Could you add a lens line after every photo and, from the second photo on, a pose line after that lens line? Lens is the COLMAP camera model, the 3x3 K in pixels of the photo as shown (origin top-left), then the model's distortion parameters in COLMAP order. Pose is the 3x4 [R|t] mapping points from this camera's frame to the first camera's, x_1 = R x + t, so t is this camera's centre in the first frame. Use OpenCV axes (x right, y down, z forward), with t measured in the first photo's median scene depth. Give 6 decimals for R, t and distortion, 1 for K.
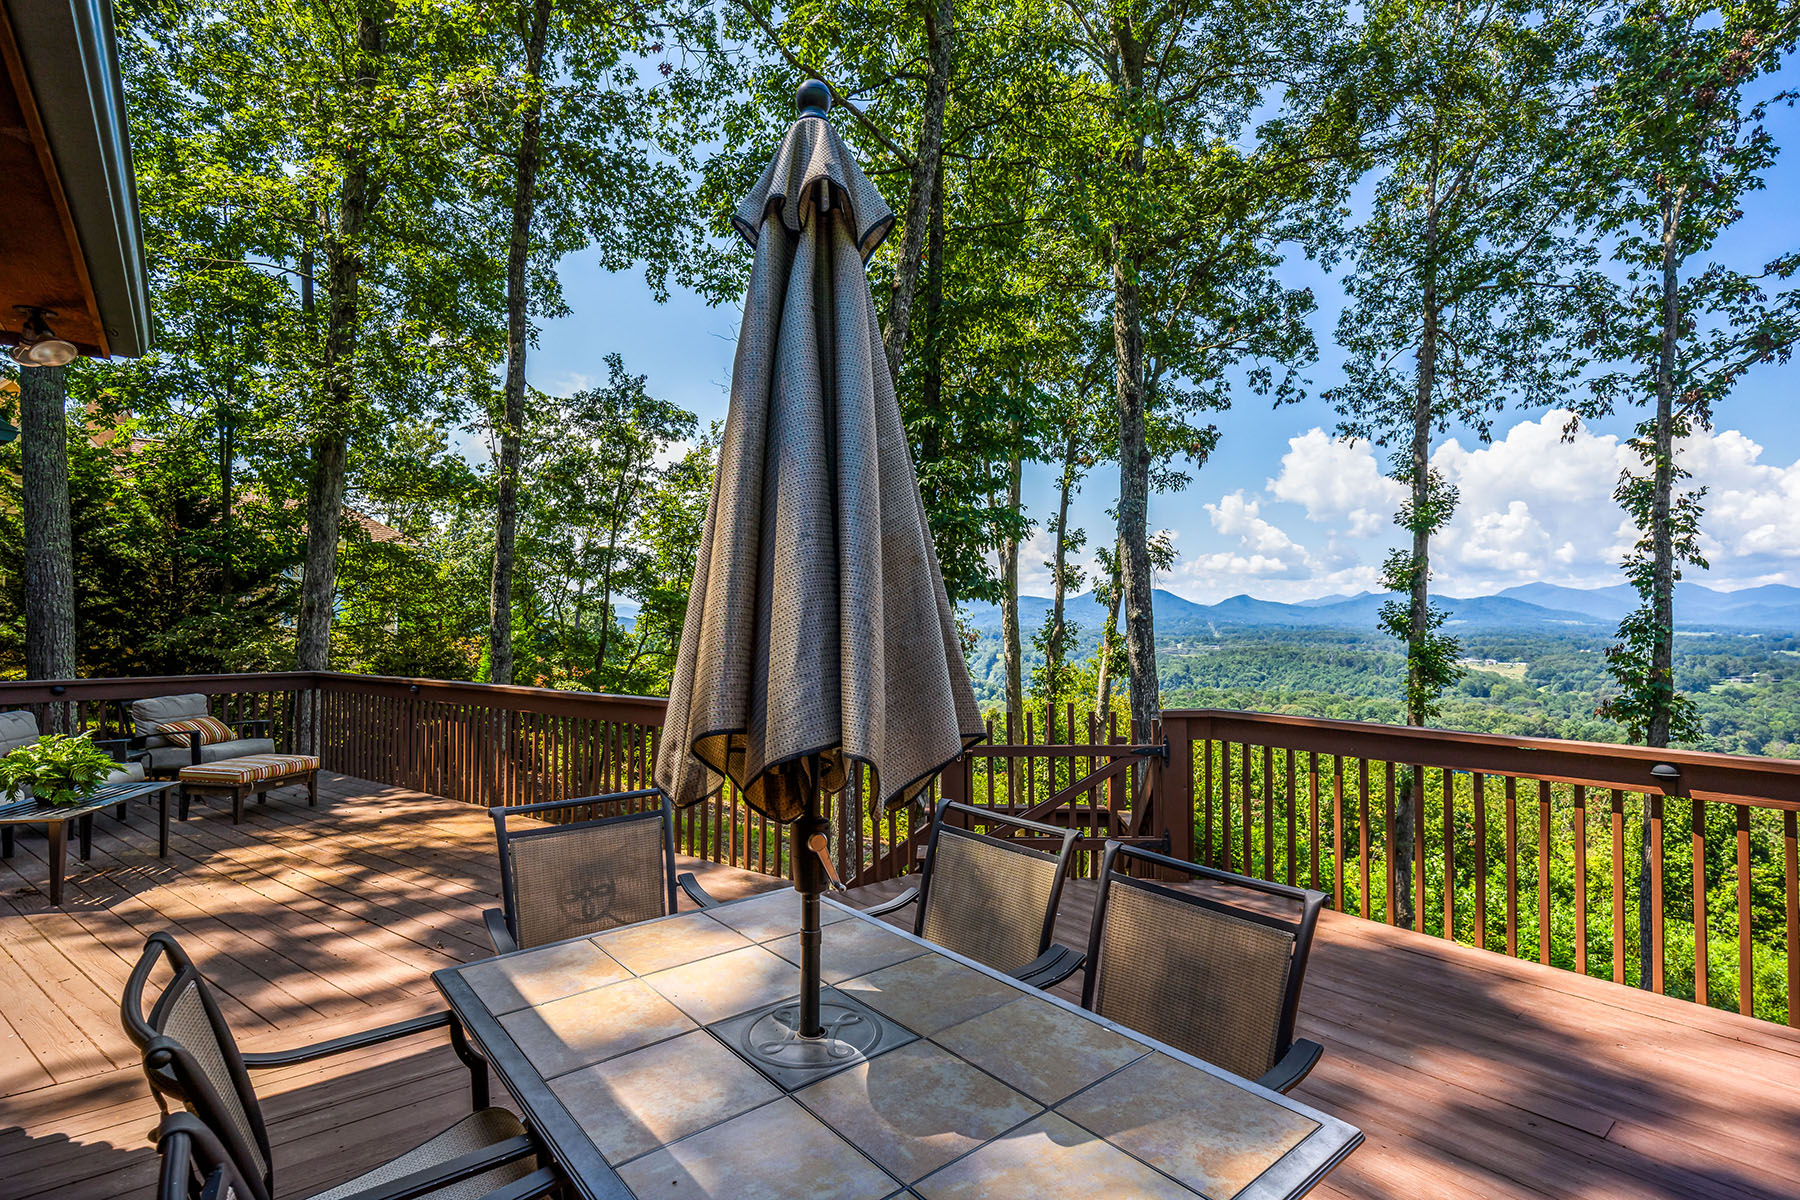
lens RADIAL K [[859.0, 0, 902.0], [0, 859.0, 611.1], [0, 0, 1]] dist [-0.004425, -0.000454]
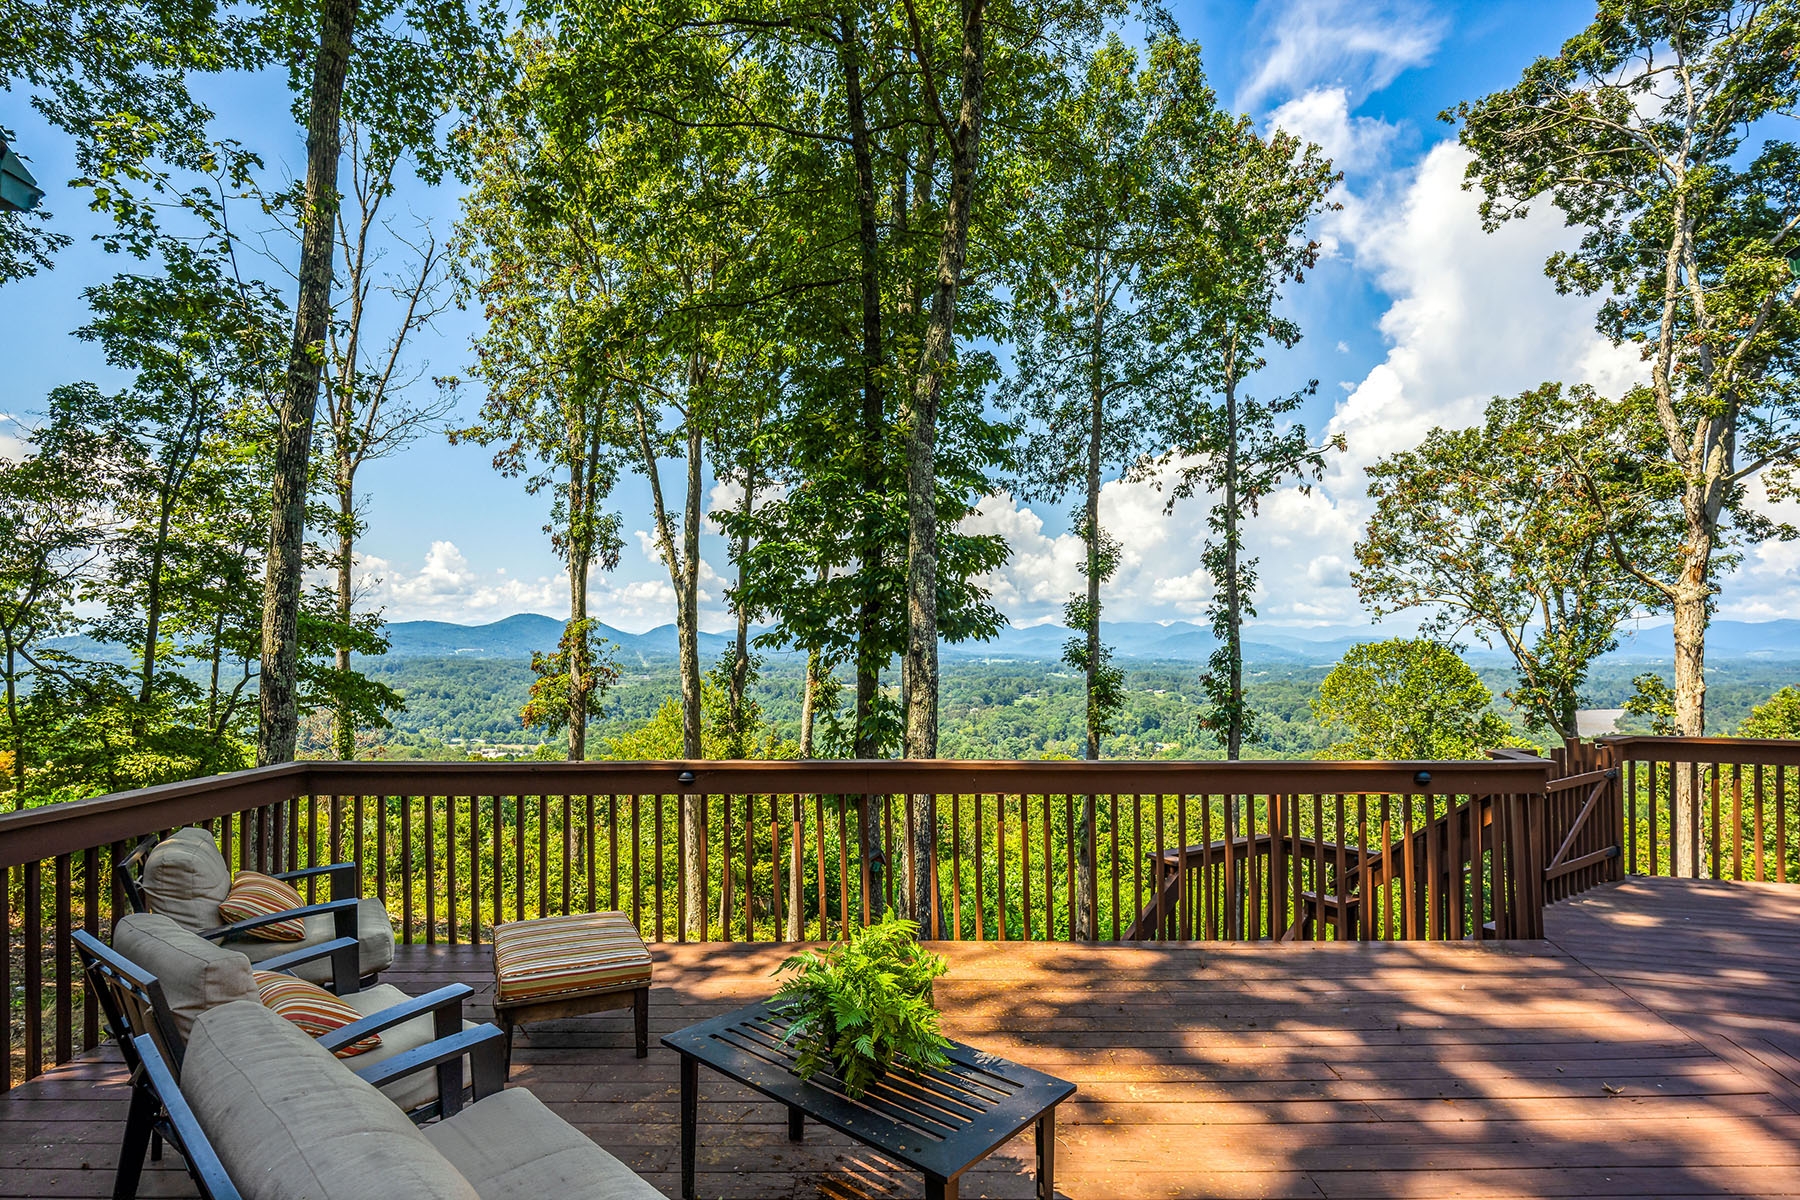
lens RADIAL K [[892.6, 0, 911.5], [0, 892.6, 634.5], [0, 0, 1]] dist [0.008307, -0.005255]
pose [[0.811320, 0.011465, 0.584490, -0.300647], [-0.007882, 0.999931, -0.008674, -0.003527], [-0.584549, 0.002430, 0.811355, 0.136584]]
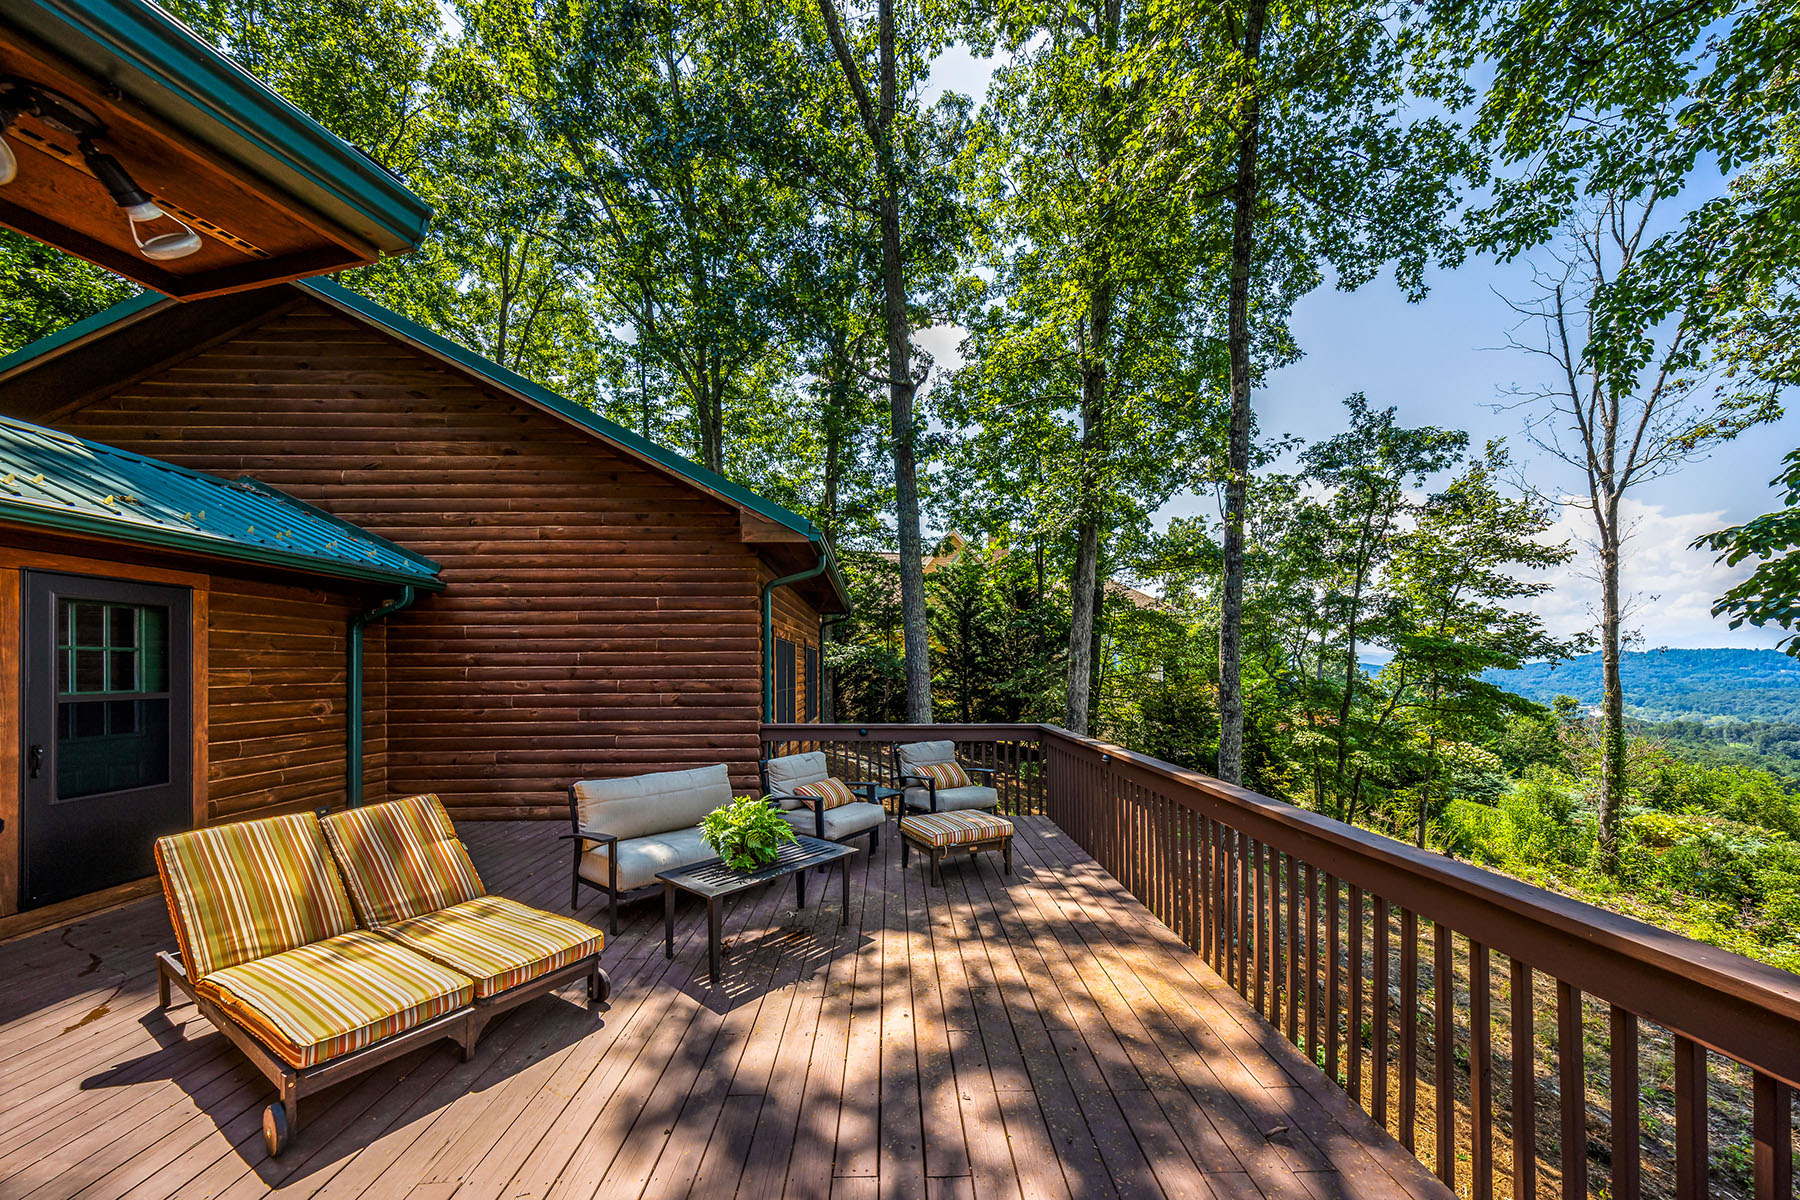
lens RADIAL K [[640.1, 0, 902.5], [0, 640.1, 659.1], [0, 0, 1]] dist [0.000884, -0.000460]
pose [[0.588921, -0.018273, -0.807984, -0.060254], [0.015731, 0.999814, -0.011145, -0.001757], [0.808037, -0.006147, 0.589099, 0.166964]]
